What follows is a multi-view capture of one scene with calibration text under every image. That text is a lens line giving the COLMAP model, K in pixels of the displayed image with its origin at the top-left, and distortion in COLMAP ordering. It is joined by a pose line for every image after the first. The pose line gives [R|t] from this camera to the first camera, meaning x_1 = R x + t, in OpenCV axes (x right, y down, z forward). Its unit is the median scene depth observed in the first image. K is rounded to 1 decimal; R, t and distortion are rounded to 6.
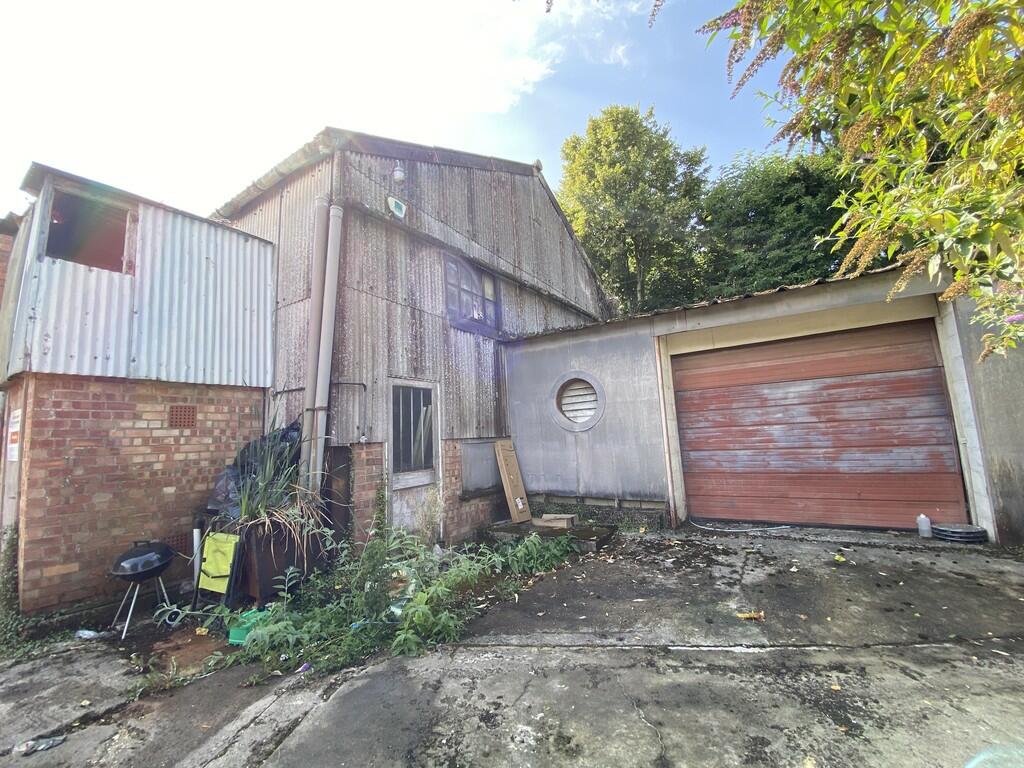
lens RADIAL K [[414.9, 0, 509.4], [0, 414.9, 386.9], [0, 0, 1]] dist [0.031432, -0.028914]
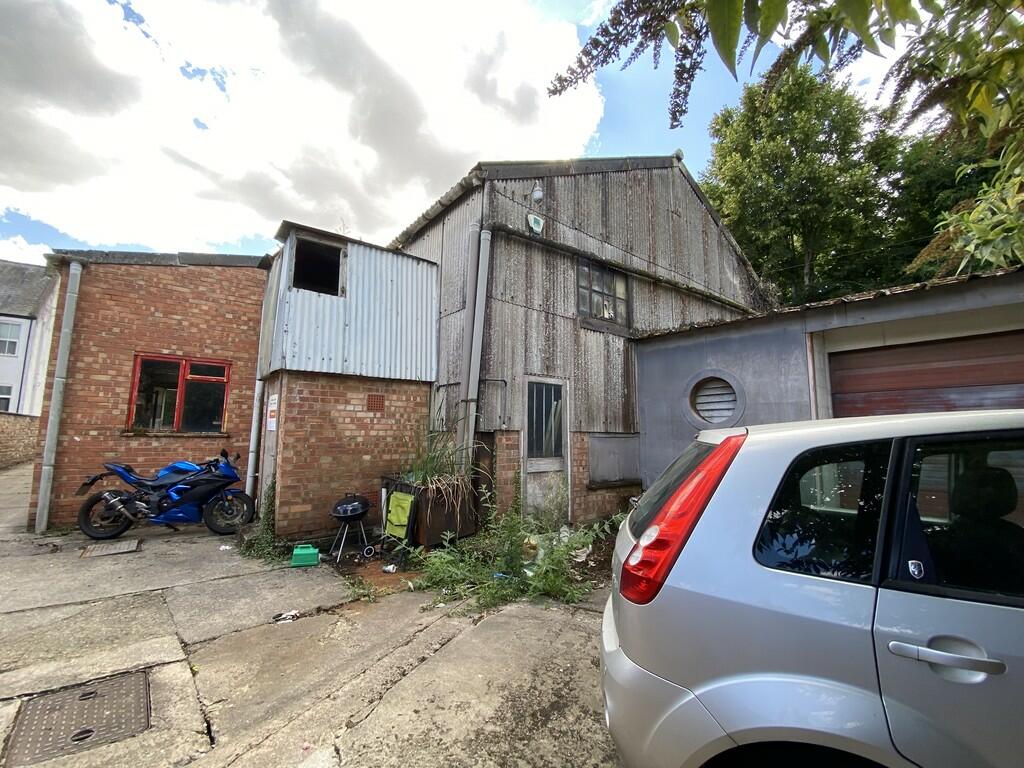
lens RADIAL K [[411.7, 0, 512.0], [0, 411.7, 384.0], [0, 0, 1]] dist [0.067341, -0.028182]
pose [[0.950355, 0.019918, -0.310530, 0.031678], [-0.017189, 0.999786, 0.011521, -0.010321], [0.310693, -0.005612, 0.950494, -0.101471]]
